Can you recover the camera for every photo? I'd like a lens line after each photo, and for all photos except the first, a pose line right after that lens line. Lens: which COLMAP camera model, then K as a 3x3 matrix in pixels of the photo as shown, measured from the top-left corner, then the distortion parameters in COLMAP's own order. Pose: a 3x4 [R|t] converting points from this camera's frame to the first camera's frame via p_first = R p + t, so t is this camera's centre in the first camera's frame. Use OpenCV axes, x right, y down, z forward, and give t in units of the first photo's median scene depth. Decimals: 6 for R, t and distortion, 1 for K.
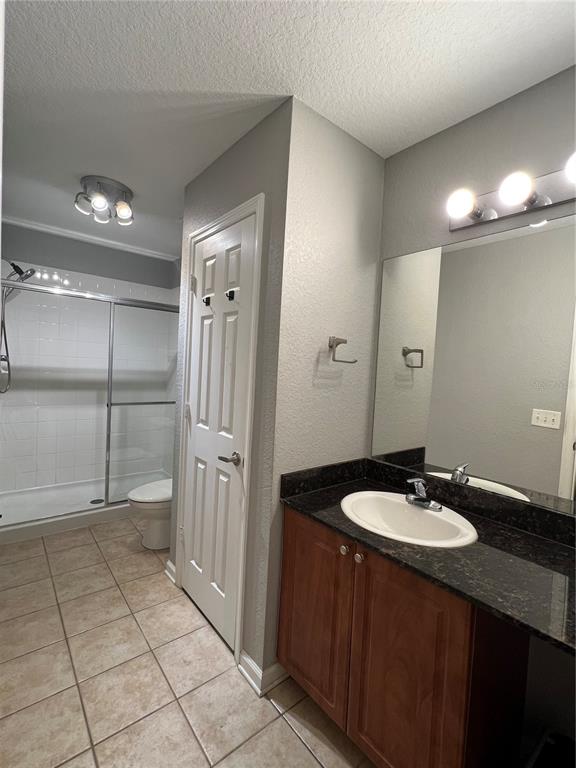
lens RADIAL K [[351.0, 0, 290.2], [0, 351.0, 385.6], [0, 0, 1]] dist [-0.010797, 0.001884]
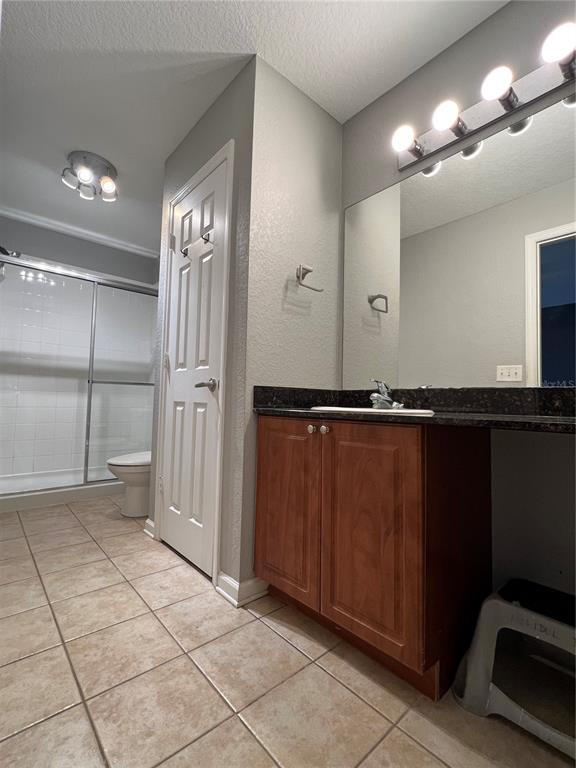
lens RADIAL K [[351.0, 0, 289.1], [0, 351.0, 378.5], [0, 0, 1]] dist [-0.010797, 0.001884]
pose [[0.998919, -0.027082, 0.037777, 0.036679], [0.030470, 0.995273, -0.092213, 0.298134], [-0.035101, 0.093264, 0.995022, -0.051770]]
